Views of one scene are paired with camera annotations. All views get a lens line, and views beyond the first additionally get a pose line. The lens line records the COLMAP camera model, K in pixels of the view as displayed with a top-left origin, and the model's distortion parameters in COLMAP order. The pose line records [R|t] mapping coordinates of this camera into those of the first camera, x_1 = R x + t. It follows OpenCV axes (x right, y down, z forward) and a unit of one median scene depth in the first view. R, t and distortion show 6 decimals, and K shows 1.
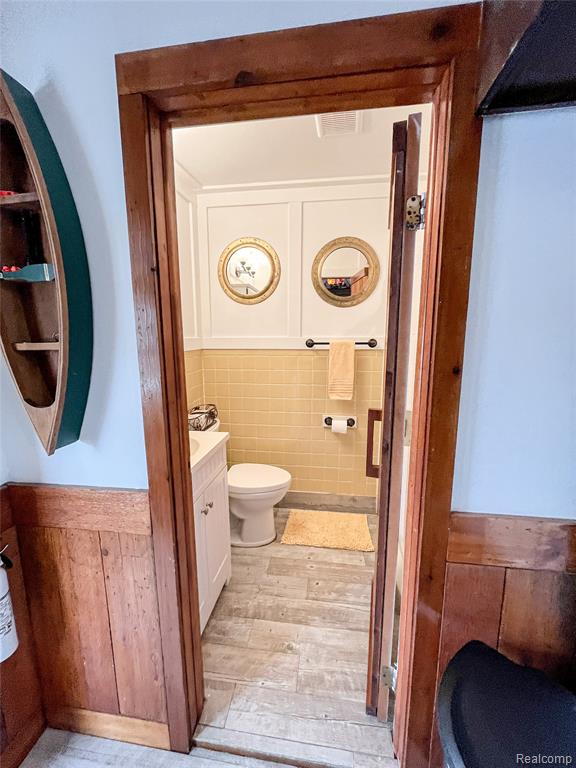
lens RADIAL K [[311.2, 0, 287.6], [0, 311.2, 383.0], [0, 0, 1]] dist [-0.002183, -0.000154]
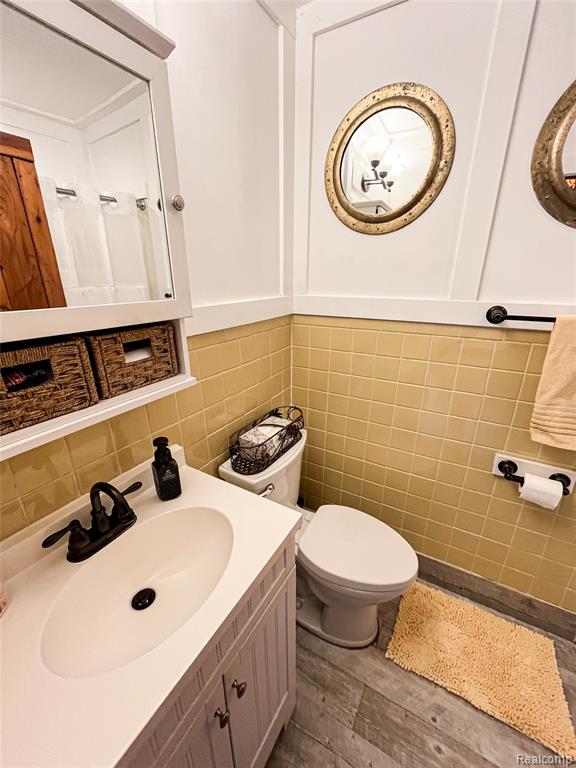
lens RADIAL K [[311.2, 0, 286.7], [0, 311.2, 382.3], [0, 0, 1]] dist [-0.002183, -0.000154]
pose [[0.927258, 0.126354, -0.352460, -0.047869], [-0.060639, 0.979589, 0.191644, -0.098295], [0.369481, -0.156331, 0.915994, 0.421426]]
